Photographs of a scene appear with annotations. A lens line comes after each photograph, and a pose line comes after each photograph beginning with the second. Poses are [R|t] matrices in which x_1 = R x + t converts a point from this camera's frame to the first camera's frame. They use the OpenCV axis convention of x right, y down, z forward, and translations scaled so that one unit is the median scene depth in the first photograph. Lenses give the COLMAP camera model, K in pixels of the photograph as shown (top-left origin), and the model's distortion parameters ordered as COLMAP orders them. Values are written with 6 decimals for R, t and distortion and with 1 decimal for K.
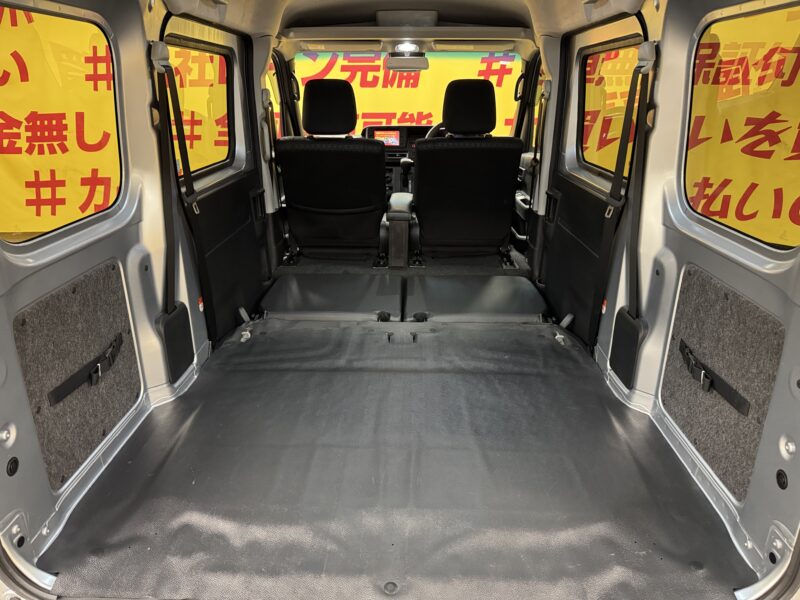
lens RADIAL K [[585.7, 0, 392.3], [0, 585.7, 314.5], [0, 0, 1]] dist [0.027286, -0.039710]
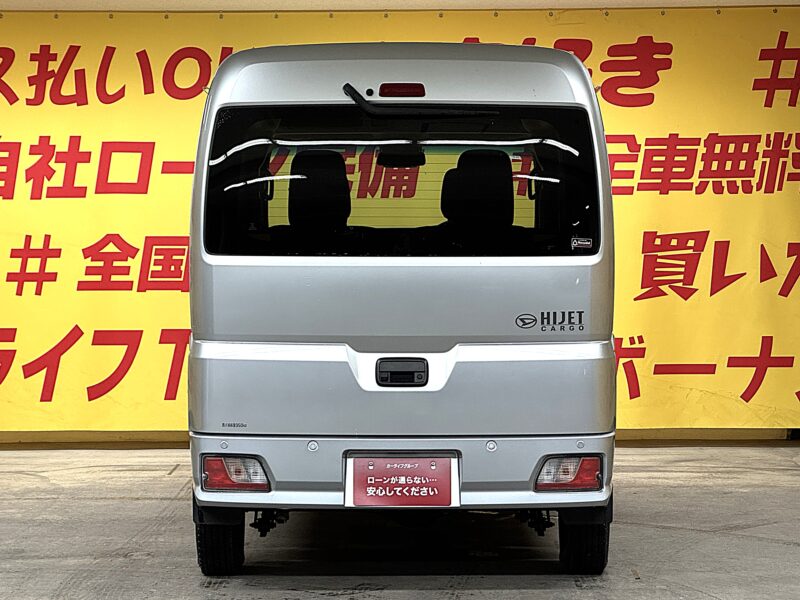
lens RADIAL K [[2103.0, 0, 396.7], [0, 2103.0, 295.2], [0, 0, 1]] dist [0.093421, 0.000000]
pose [[0.999778, -0.003306, 0.020822, -0.034423], [0.010267, 0.938953, -0.343892, 0.731763], [-0.018413, 0.344029, 0.938778, -1.621257]]
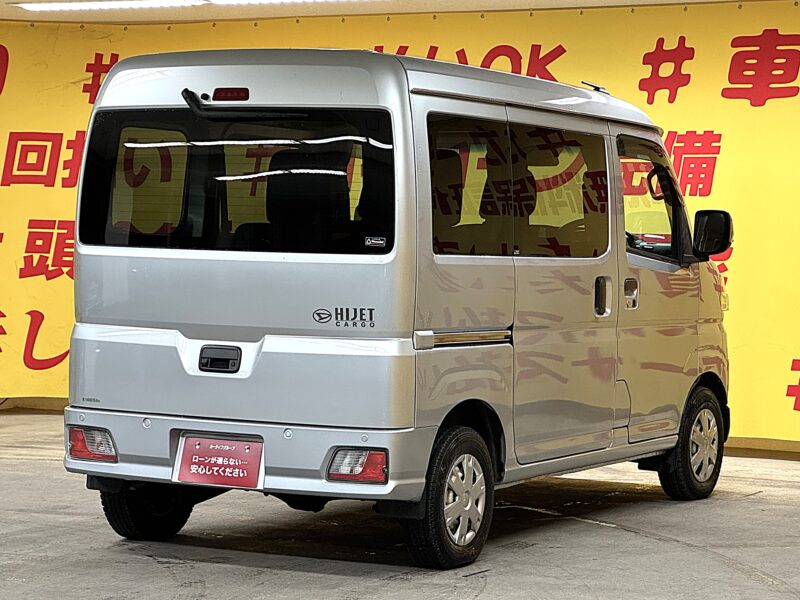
lens RADIAL K [[2231.5, 0, 399.0], [0, 2231.5, 298.1], [0, 0, 1]] dist [0.160074, 0.000000]
pose [[0.886734, 0.032623, -0.461127, 1.250051], [-0.188634, 0.936218, -0.296503, 0.690303], [0.422042, 0.349903, 0.836330, -1.553975]]
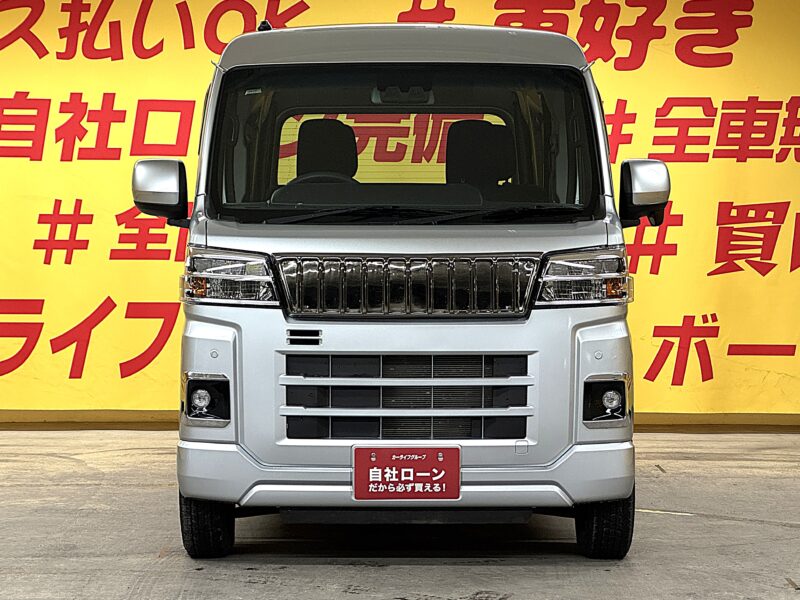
lens RADIAL K [[2081.3, 0, 398.4], [0, 2081.3, 296.5], [0, 0, 1]] dist [0.154887, 0.000000]
pose [[0.999620, 0.005867, 0.026922, -0.130140], [0.003485, 0.942311, -0.334722, 0.653871], [-0.027333, 0.334688, 0.941932, -1.369902]]
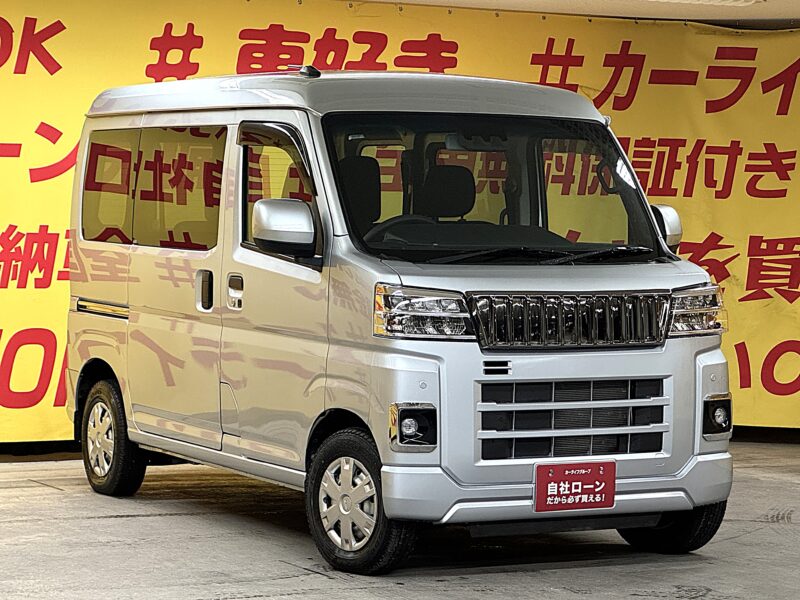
lens RADIAL K [[2269.9, 0, 432.1], [0, 2269.9, 308.7], [0, 0, 1]] dist [0.106665, 0.000000]
pose [[0.866768, -0.003445, 0.498699, -1.385555], [0.168576, 0.943139, -0.286480, 0.641084], [-0.469356, 0.332381, 0.818064, -1.427606]]
